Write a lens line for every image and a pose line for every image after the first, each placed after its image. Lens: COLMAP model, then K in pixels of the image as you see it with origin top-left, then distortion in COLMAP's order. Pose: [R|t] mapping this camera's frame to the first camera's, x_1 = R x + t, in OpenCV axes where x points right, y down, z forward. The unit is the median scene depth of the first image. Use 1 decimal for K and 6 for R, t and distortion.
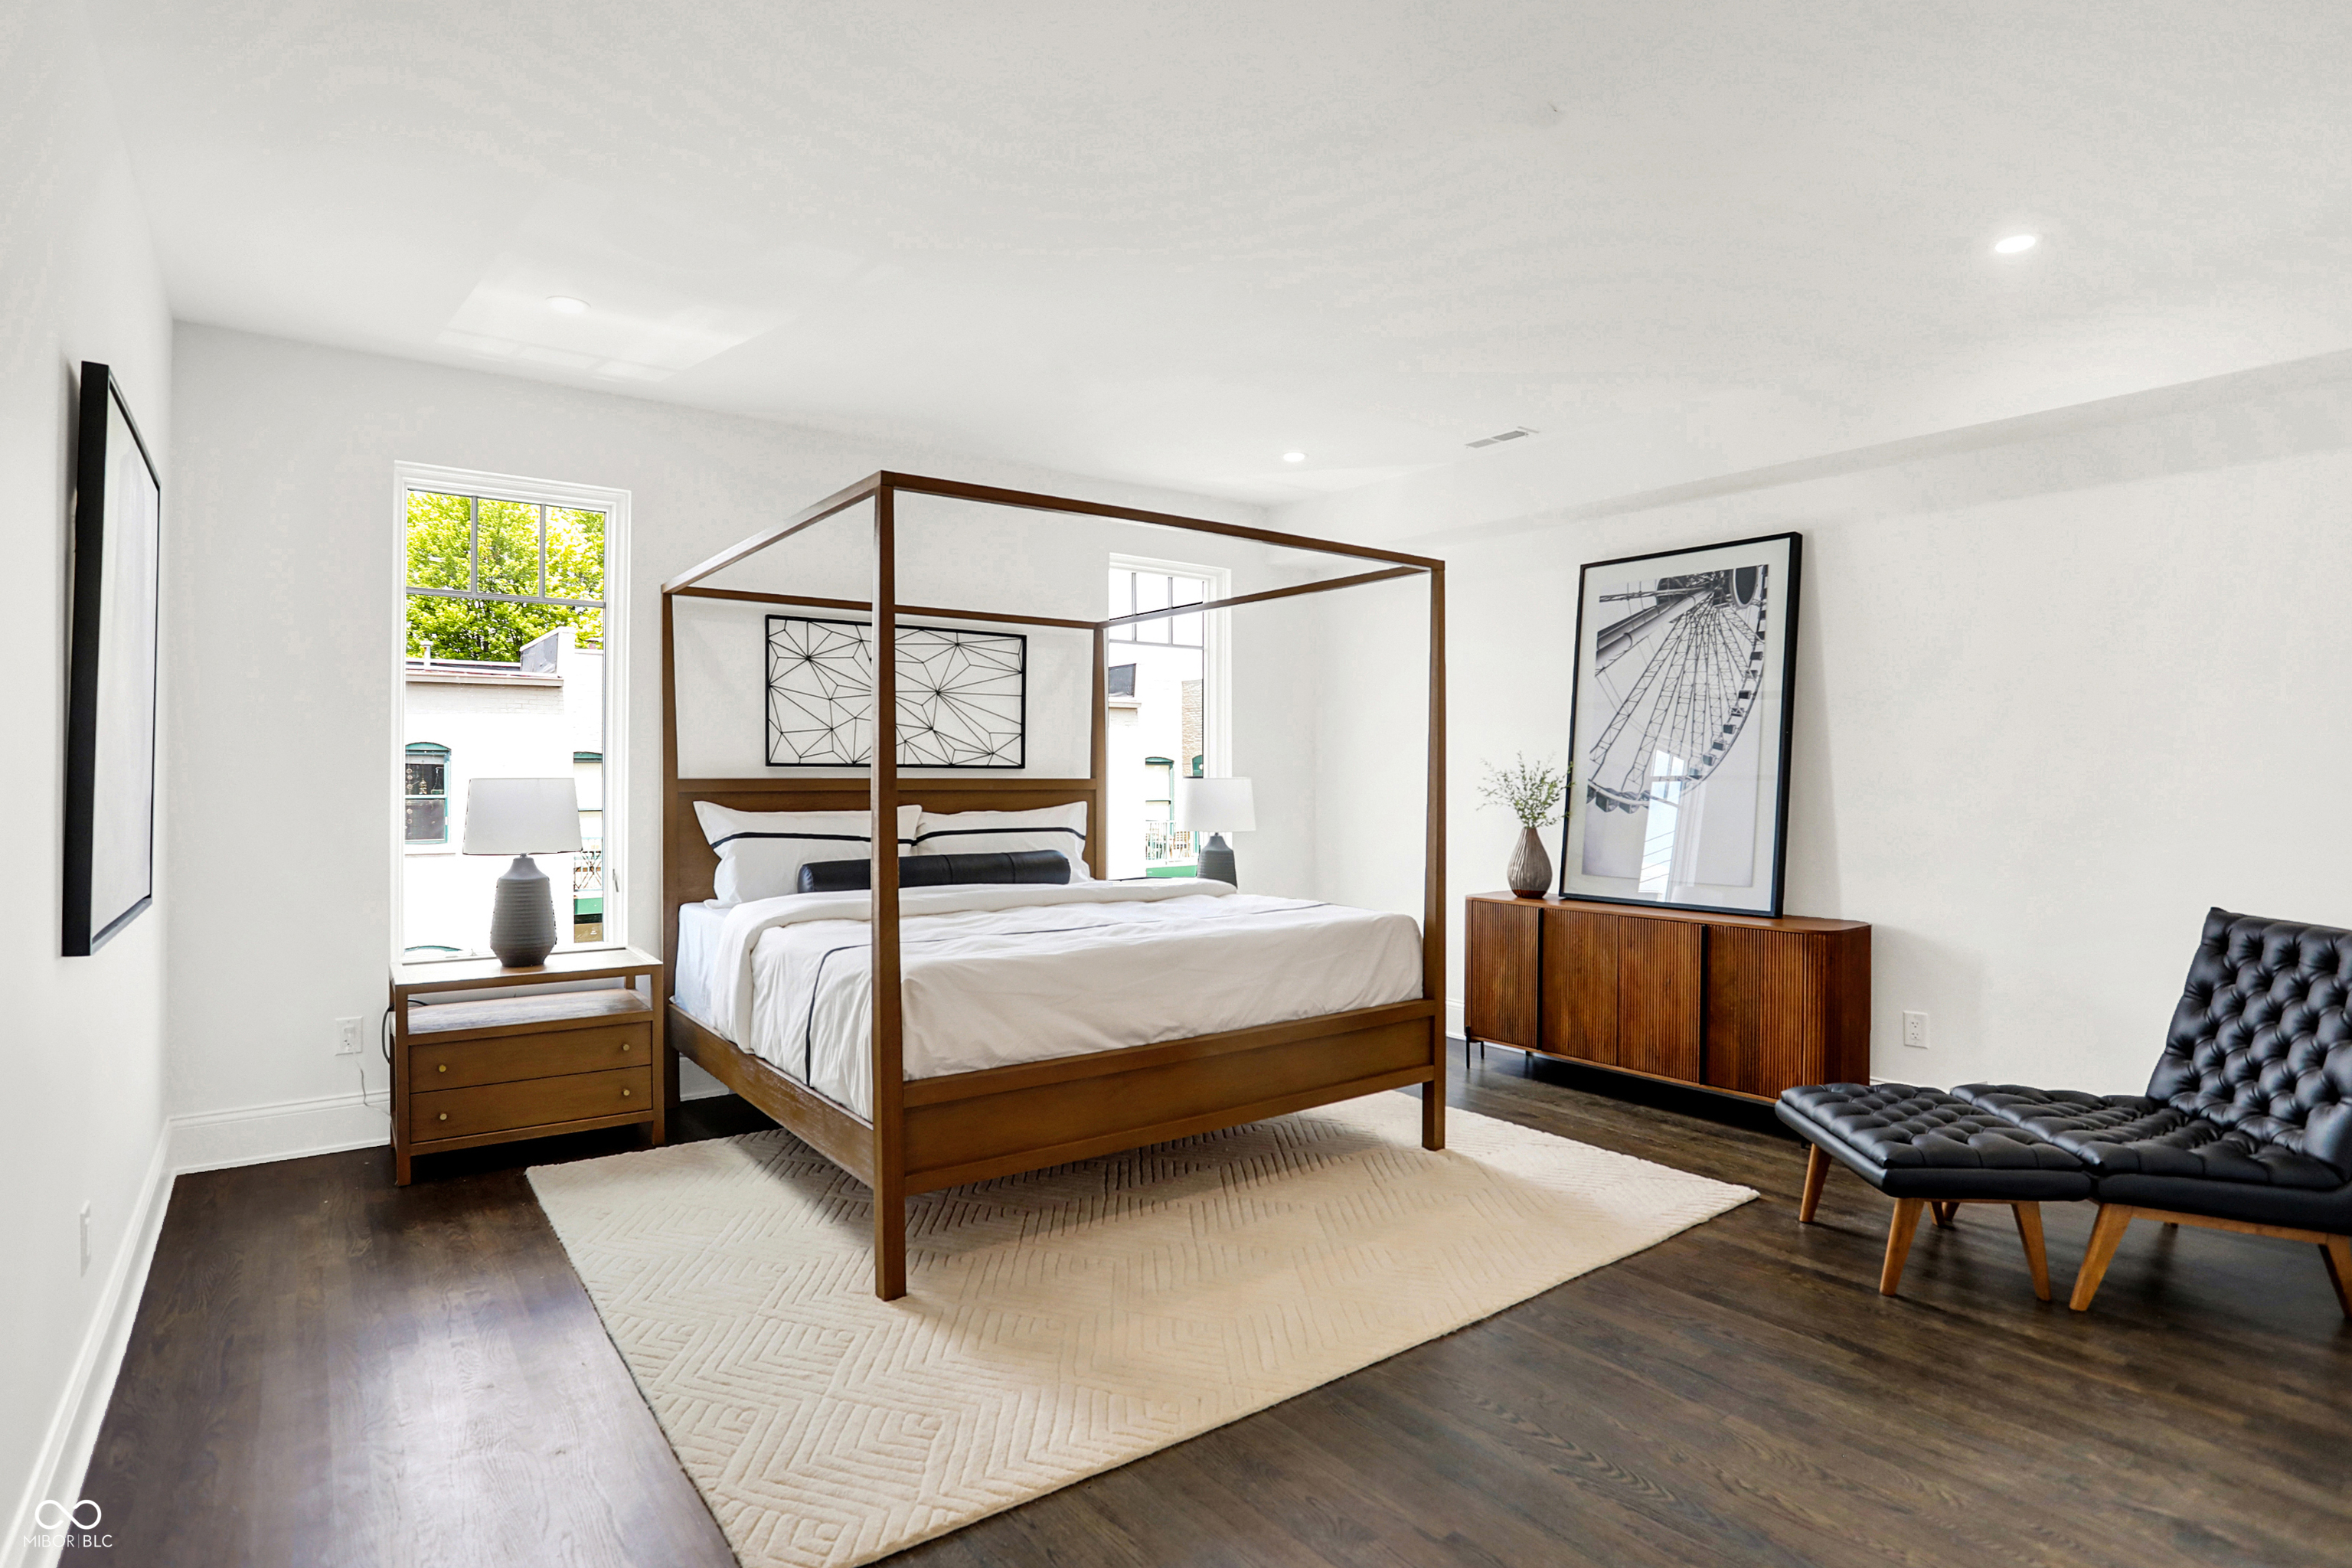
lens RADIAL K [[1210.7, 0, 1156.1], [0, 1210.7, 771.2], [0, 0, 1]] dist [-0.051506, -0.002219]
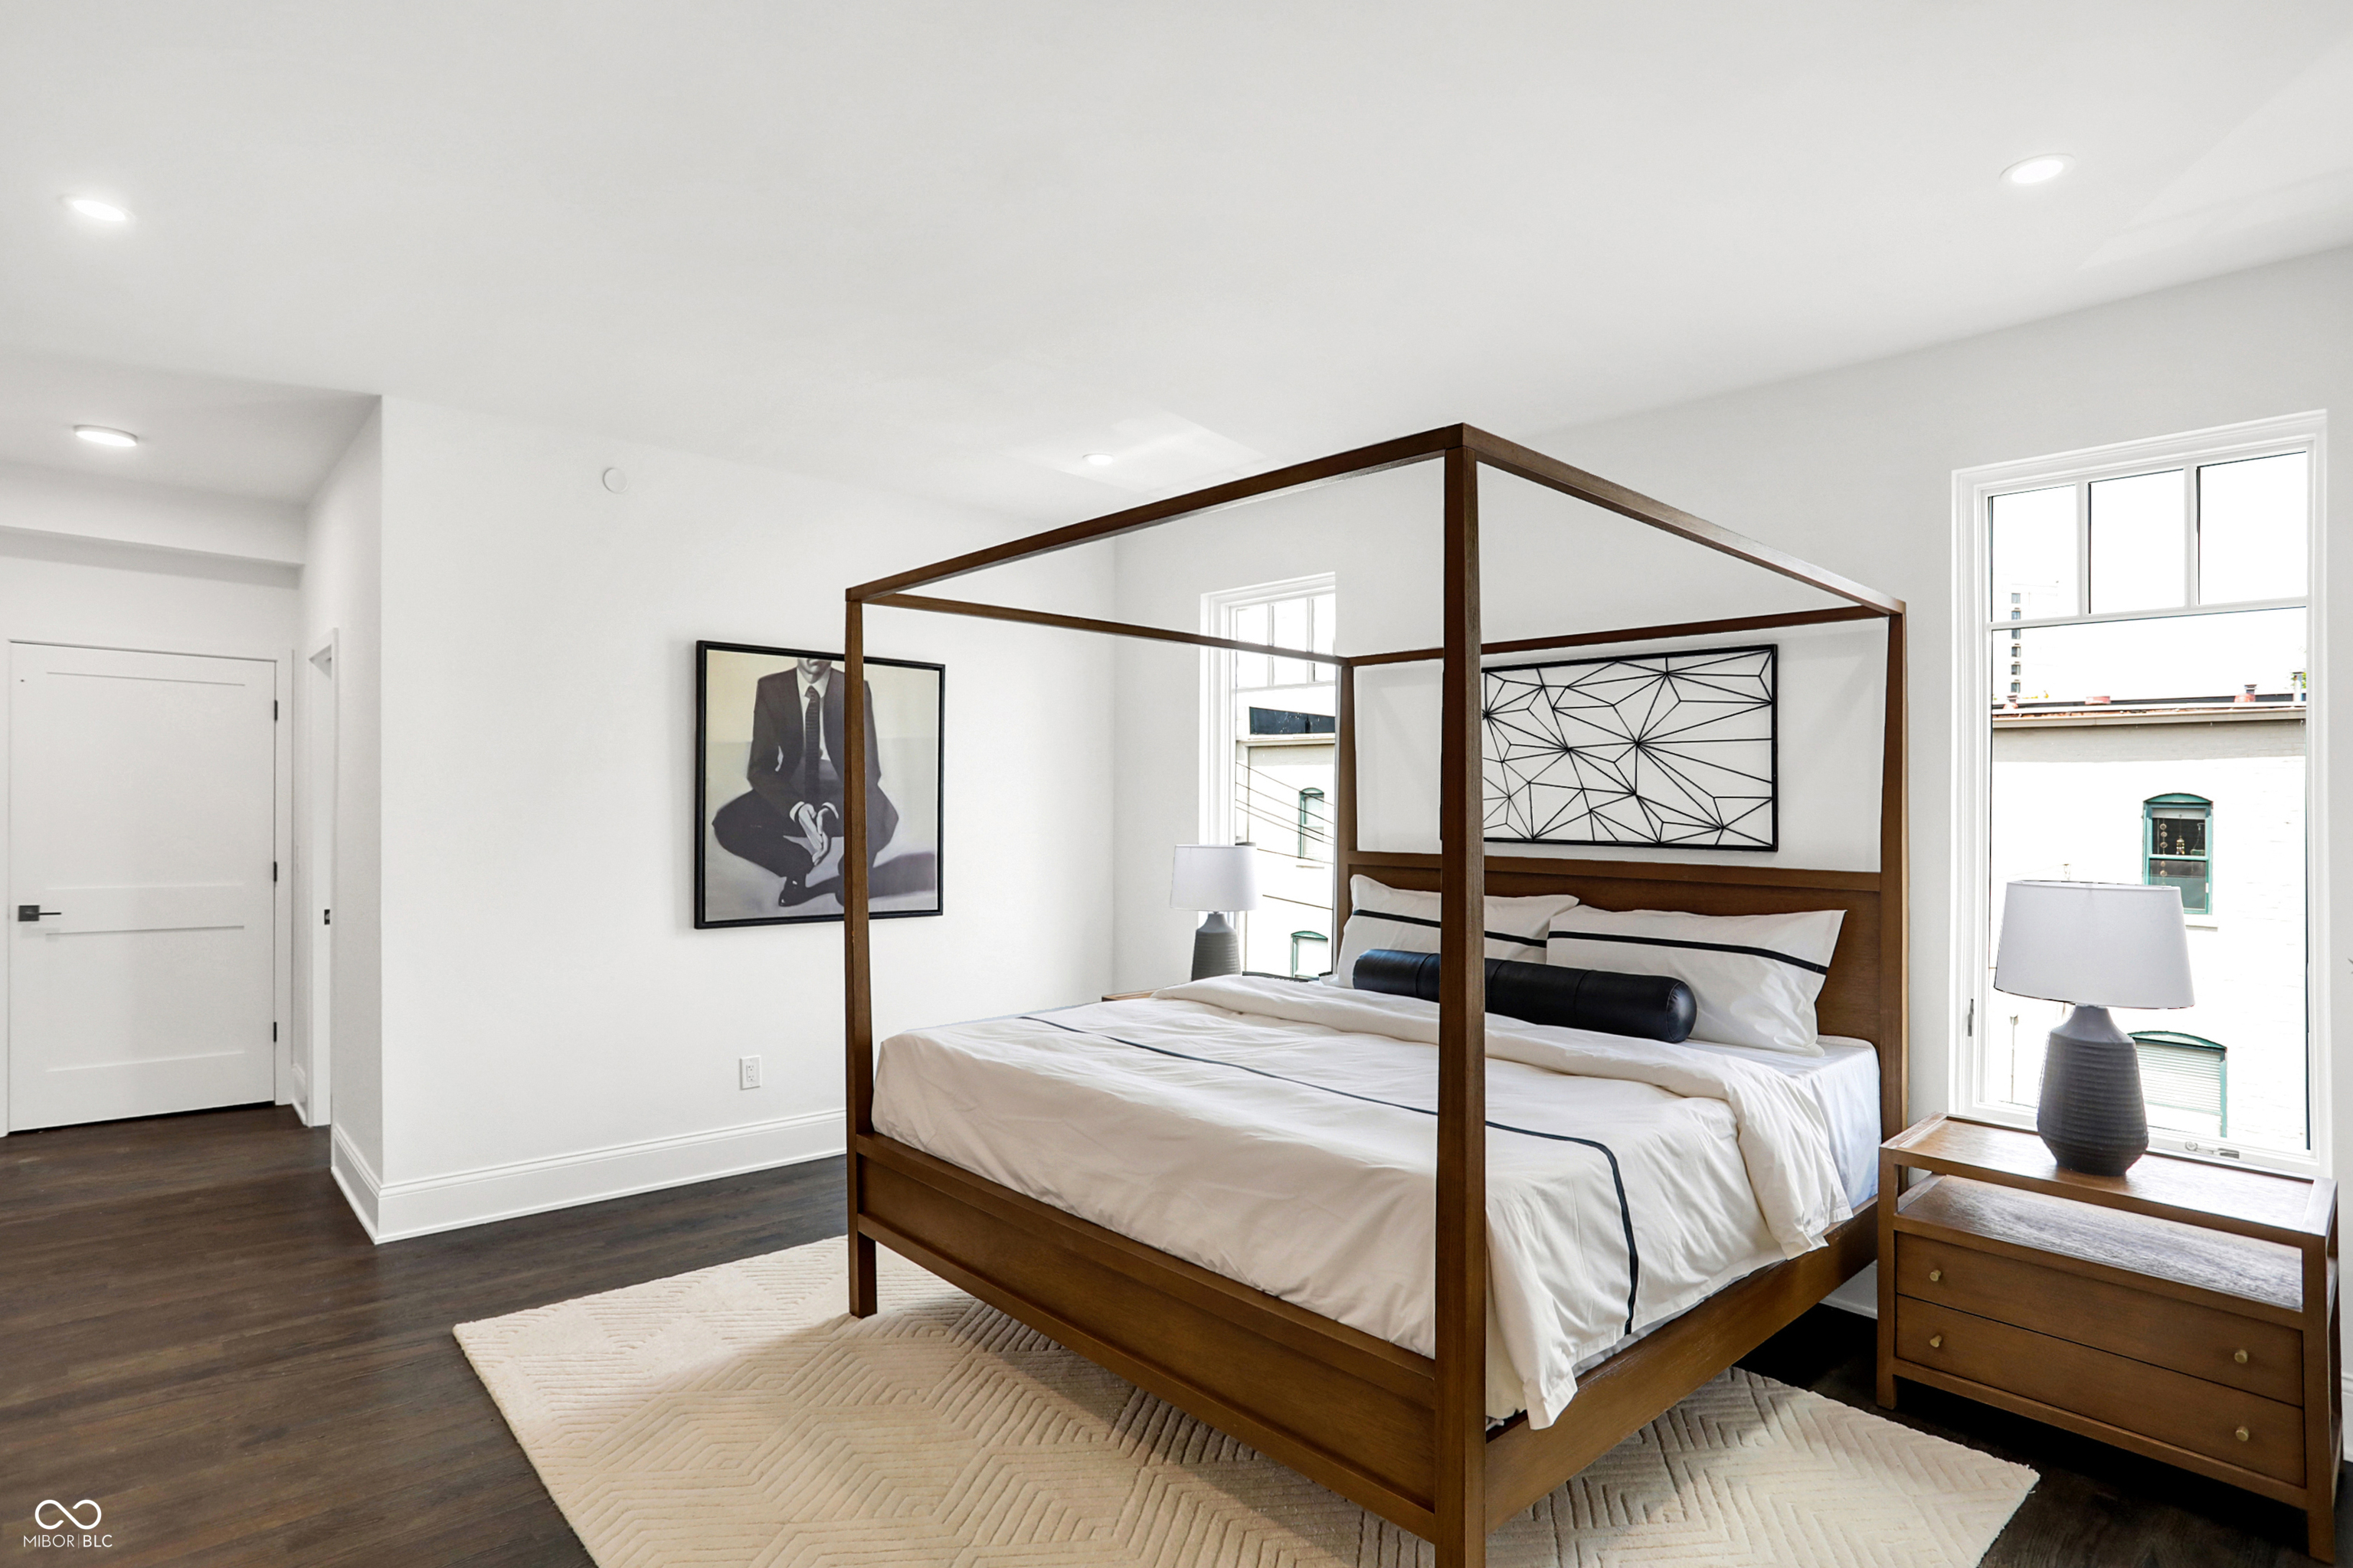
lens RADIAL K [[1211.3, 0, 1157.1], [0, 1211.3, 801.2], [0, 0, 1]] dist [-0.051506, -0.002219]
pose [[0.097816, -0.006670, -0.995182, 0.508274], [-0.008536, 0.999935, -0.007540, -0.022102], [0.995168, 0.009232, 0.097753, 0.633104]]
